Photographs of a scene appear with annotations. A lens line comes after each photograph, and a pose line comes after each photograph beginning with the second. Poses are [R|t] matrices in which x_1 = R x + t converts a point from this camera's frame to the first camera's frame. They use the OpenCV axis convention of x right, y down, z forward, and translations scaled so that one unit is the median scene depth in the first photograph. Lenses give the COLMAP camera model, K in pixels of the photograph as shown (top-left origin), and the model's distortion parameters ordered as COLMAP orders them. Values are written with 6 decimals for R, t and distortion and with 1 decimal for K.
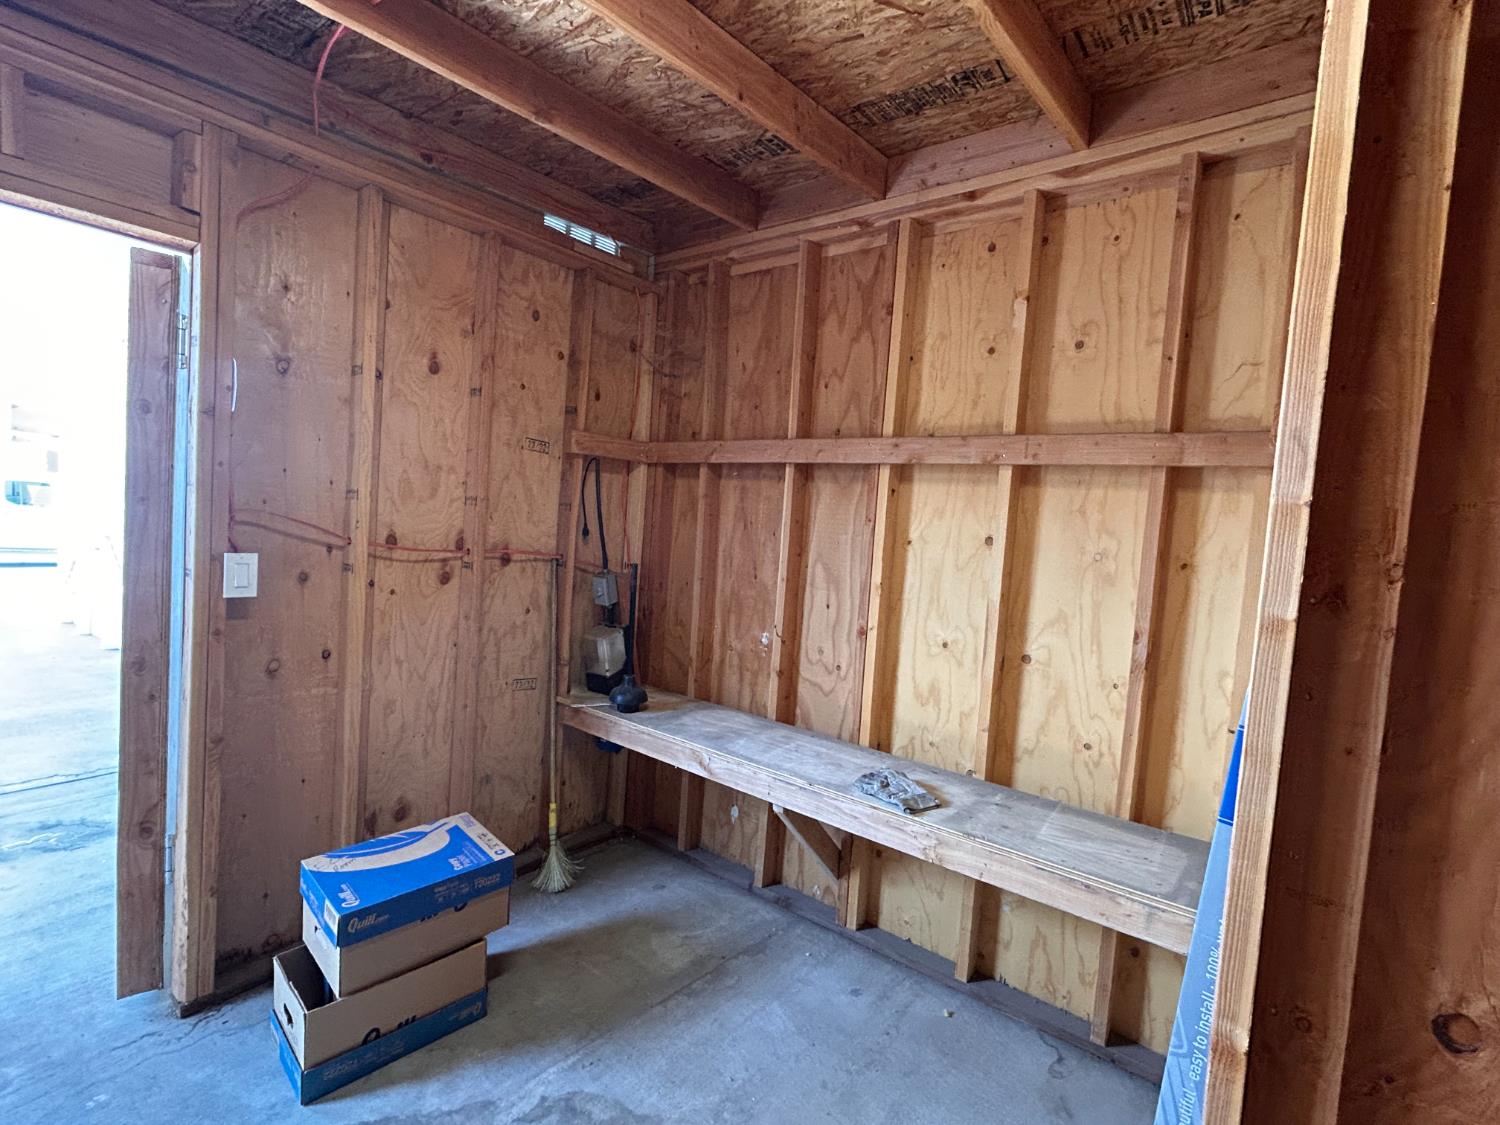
lens RADIAL K [[721.8, 0, 746.7], [0, 721.8, 563.8], [0, 0, 1]] dist [0.005370, 0.001071]
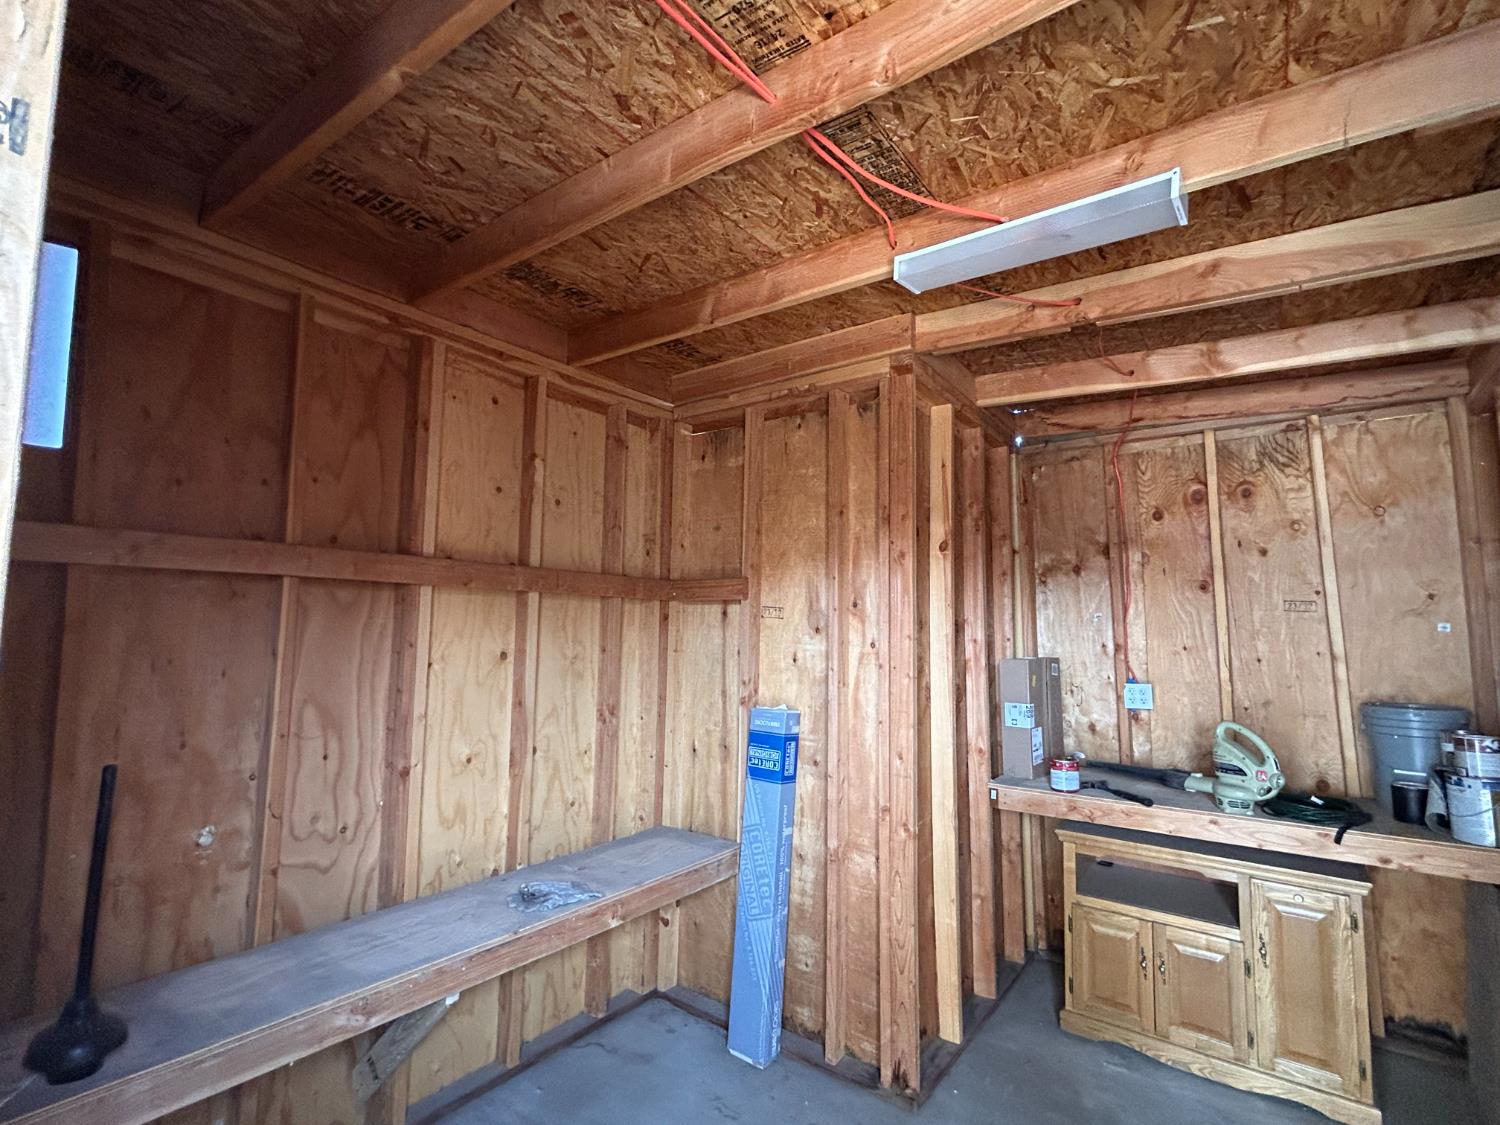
lens RADIAL K [[721.8, 0, 746.7], [0, 721.8, 563.8], [0, 0, 1]] dist [0.005370, 0.001071]
pose [[-0.026137, 0.025442, 0.999335, -0.734740], [0.047933, 0.998558, -0.024168, -0.117741], [-0.998509, 0.047269, -0.027319, 0.580806]]
